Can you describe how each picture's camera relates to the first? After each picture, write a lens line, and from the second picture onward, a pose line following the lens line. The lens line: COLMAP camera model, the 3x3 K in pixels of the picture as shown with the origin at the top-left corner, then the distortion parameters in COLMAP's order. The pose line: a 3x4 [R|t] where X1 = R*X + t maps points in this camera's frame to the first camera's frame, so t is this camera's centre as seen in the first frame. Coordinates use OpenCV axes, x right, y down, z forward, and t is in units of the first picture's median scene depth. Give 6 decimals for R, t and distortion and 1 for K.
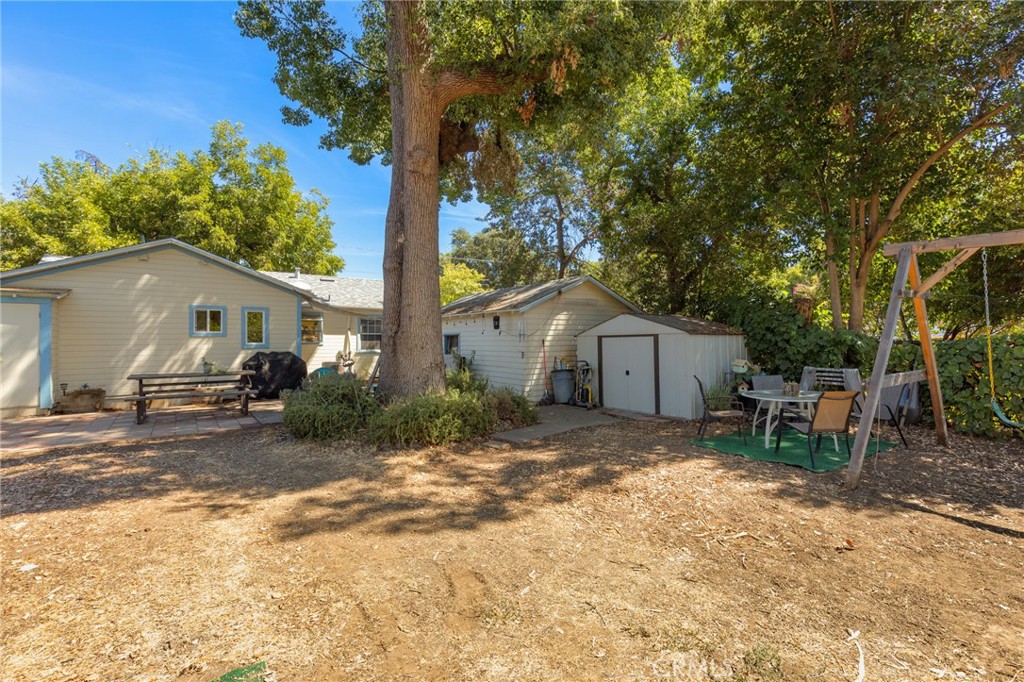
lens RADIAL K [[468.5, 0, 508.2], [0, 468.5, 333.3], [0, 0, 1]] dist [-0.002913, -0.000669]
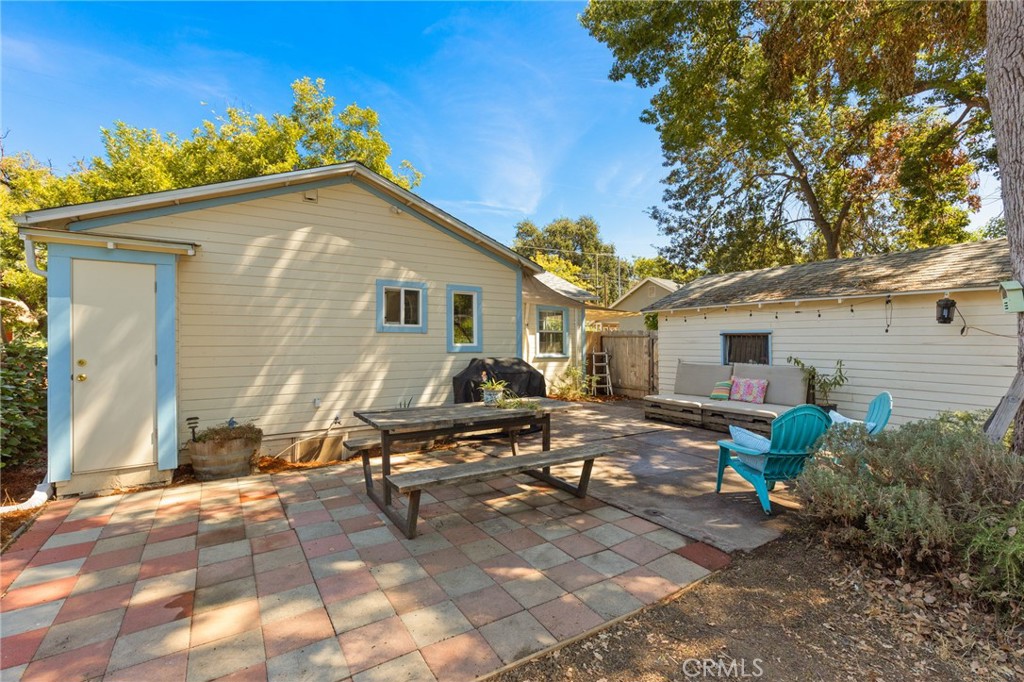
lens RADIAL K [[468.5, 0, 518.4], [0, 468.5, 344.8], [0, 0, 1]] dist [-0.002913, -0.000669]
pose [[0.998909, 0.009294, -0.045774, -0.436971], [-0.008213, 0.999684, 0.023749, 0.006159], [0.045980, -0.023347, 0.998669, 0.379805]]
